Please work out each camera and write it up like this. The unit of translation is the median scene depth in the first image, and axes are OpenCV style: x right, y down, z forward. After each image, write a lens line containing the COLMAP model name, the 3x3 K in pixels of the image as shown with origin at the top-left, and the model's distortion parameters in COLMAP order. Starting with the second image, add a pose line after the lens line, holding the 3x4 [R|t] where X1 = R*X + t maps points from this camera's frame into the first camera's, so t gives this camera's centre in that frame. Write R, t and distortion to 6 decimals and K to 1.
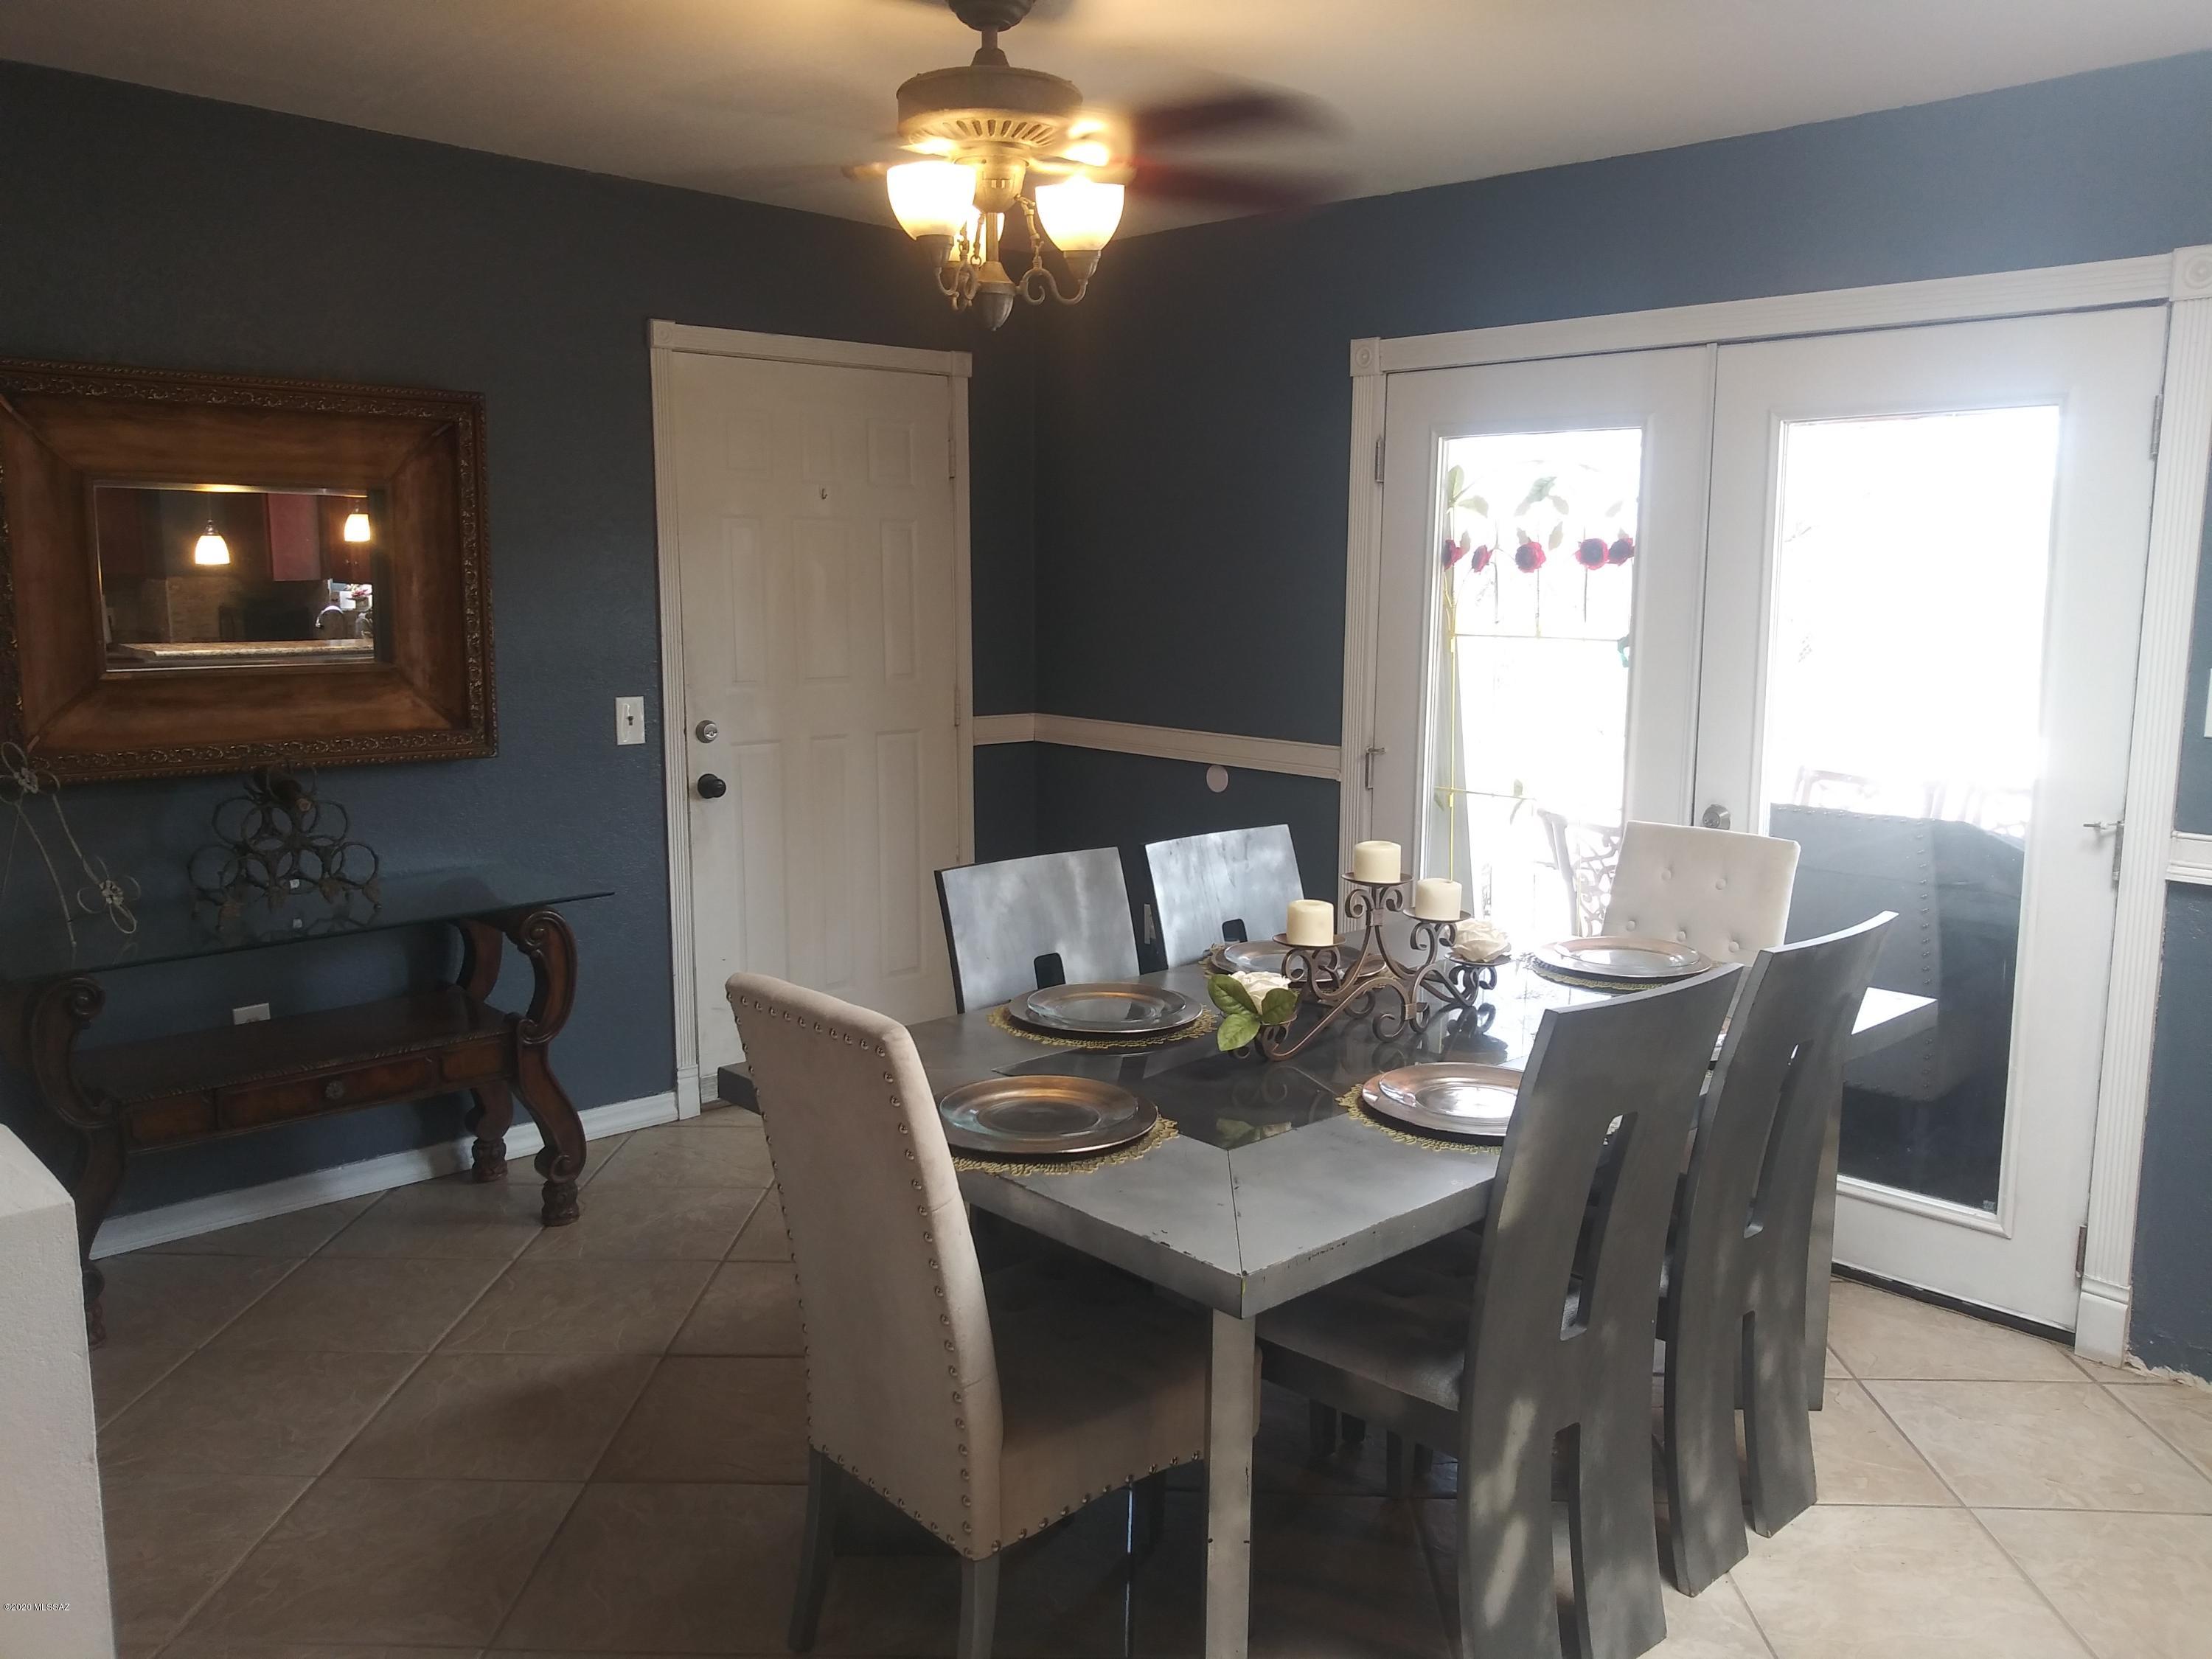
lens RADIAL K [[1696.7, 0, 1104.2], [0, 1696.7, 836.5], [0, 0, 1]] dist [0.006384, -0.037089]
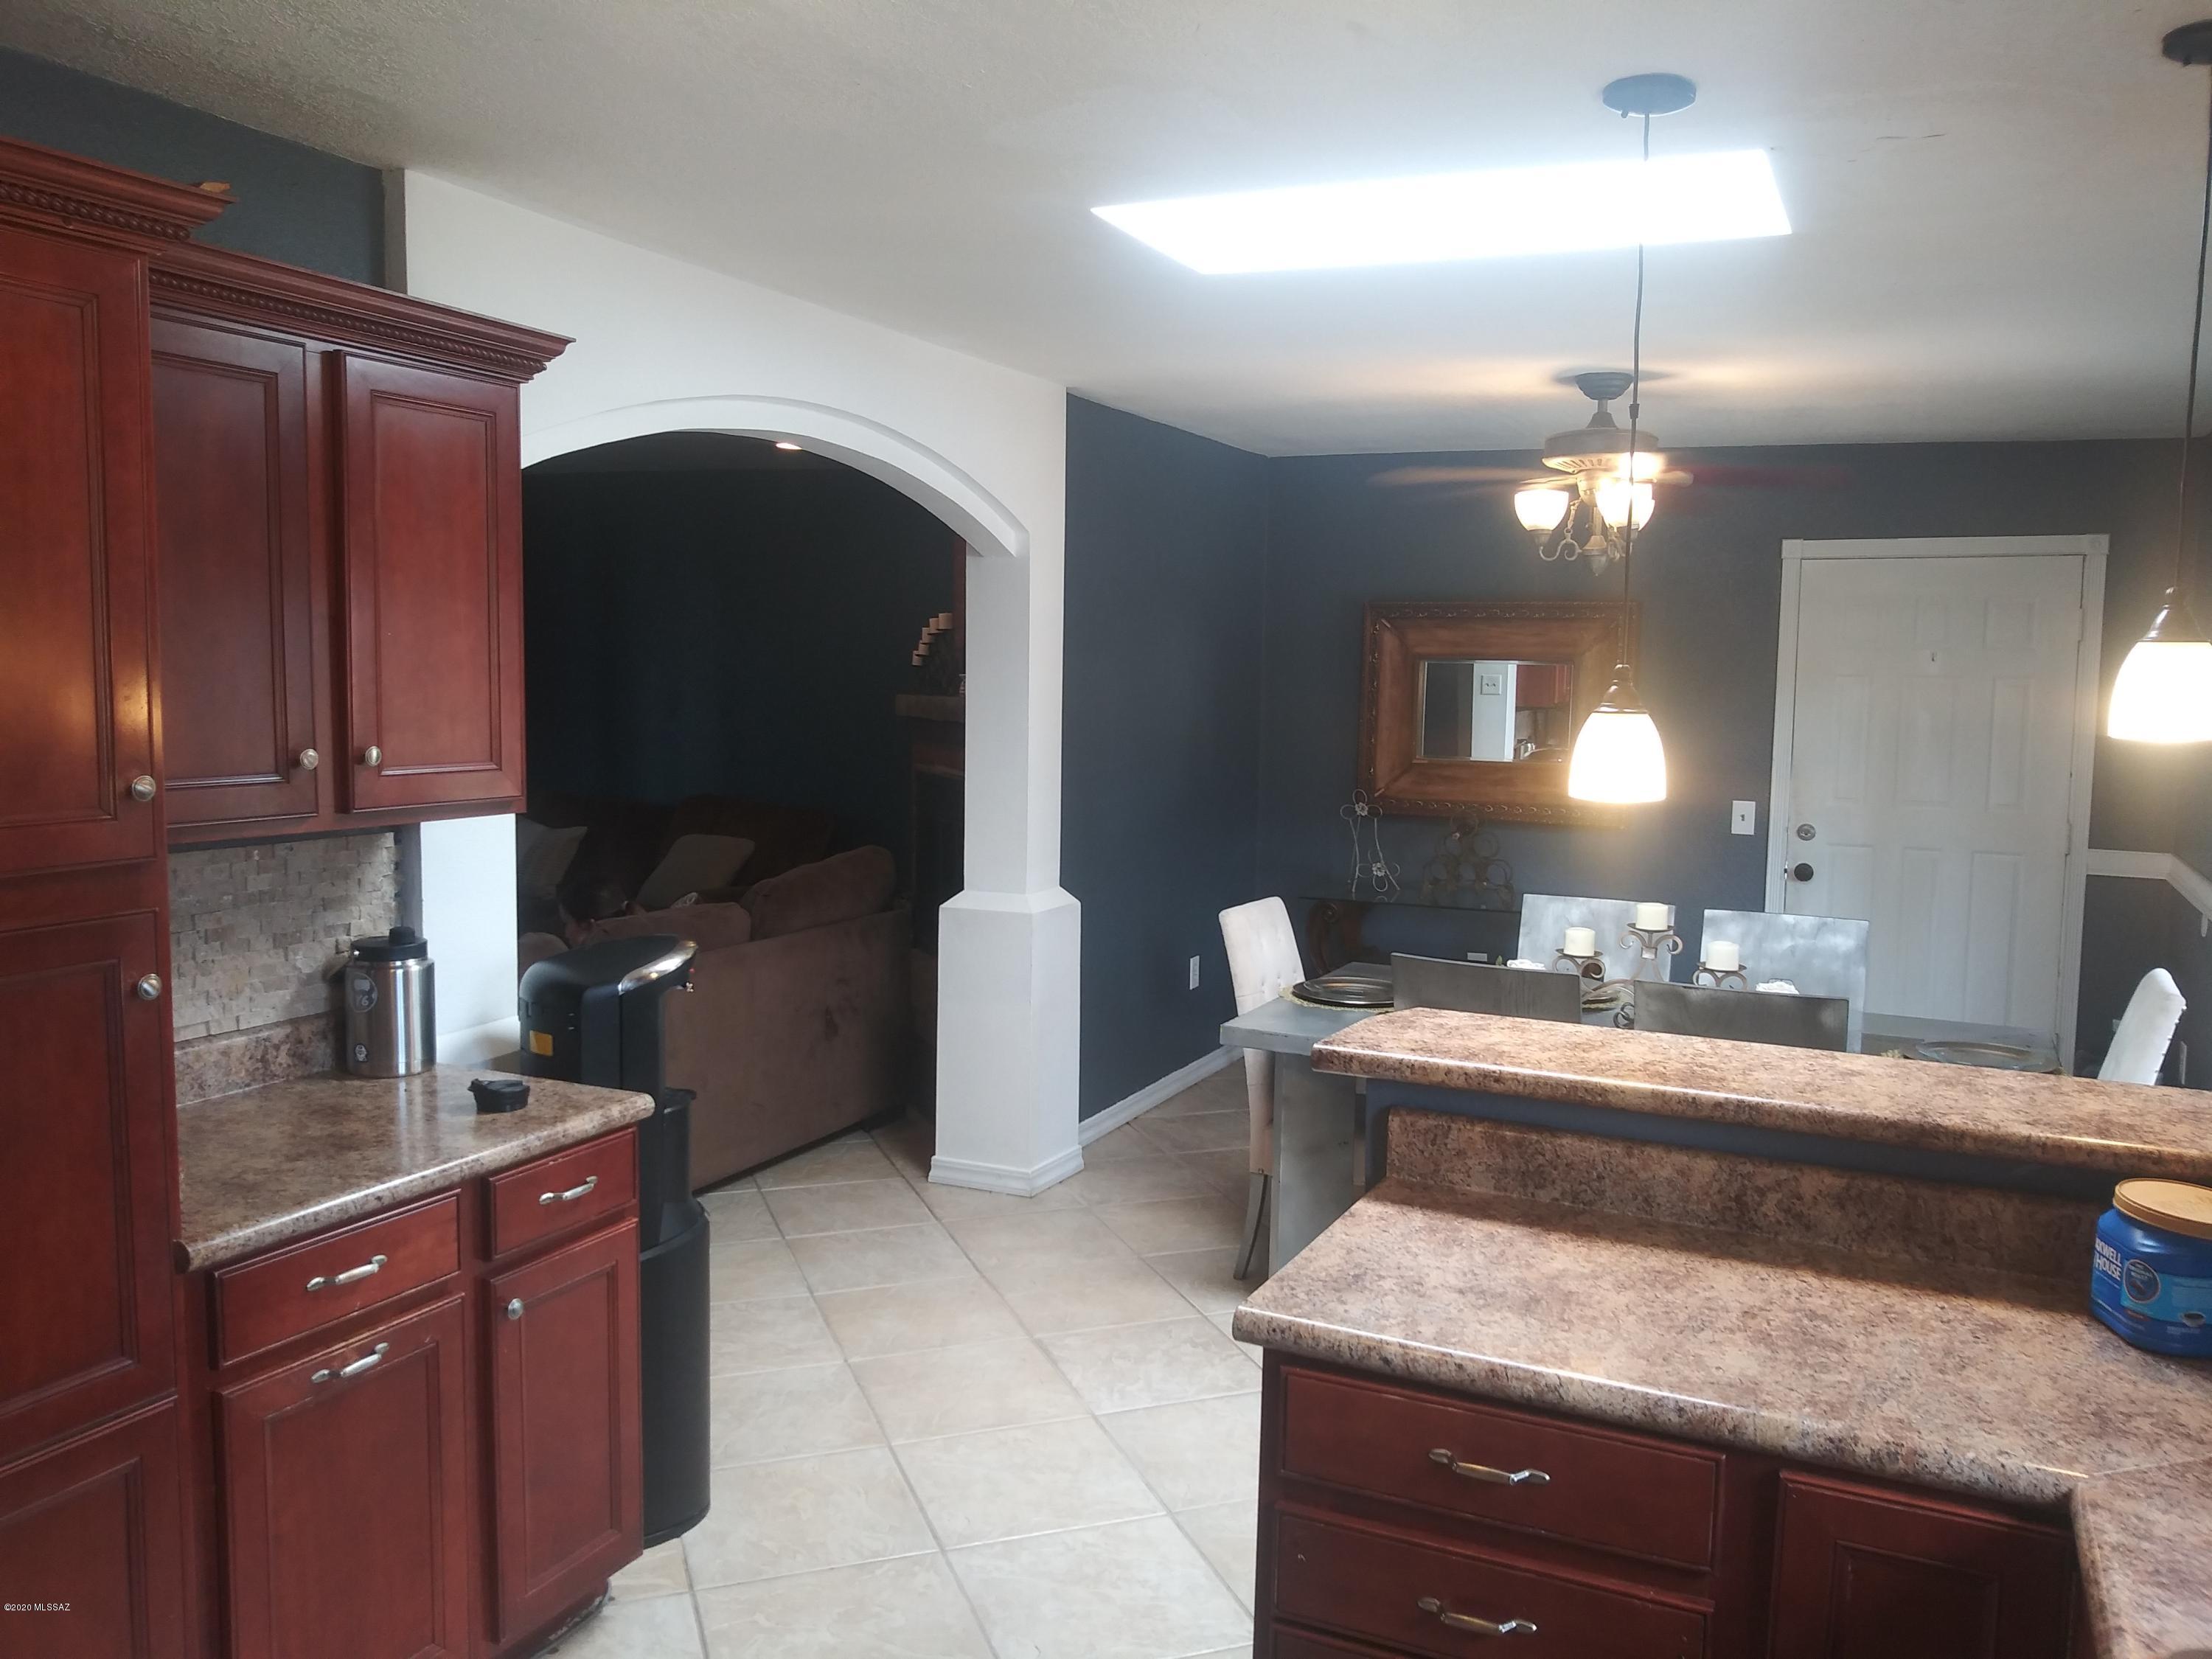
lens RADIAL K [[1696.7, 0, 1103.6], [0, 1696.7, 827.4], [0, 0, 1]] dist [0.006384, -0.037089]
pose [[0.394497, 0.080770, -0.915341, 0.814401], [-0.161513, 0.986716, 0.017459, 0.001962], [0.904592, 0.140952, 0.402302, -0.058271]]
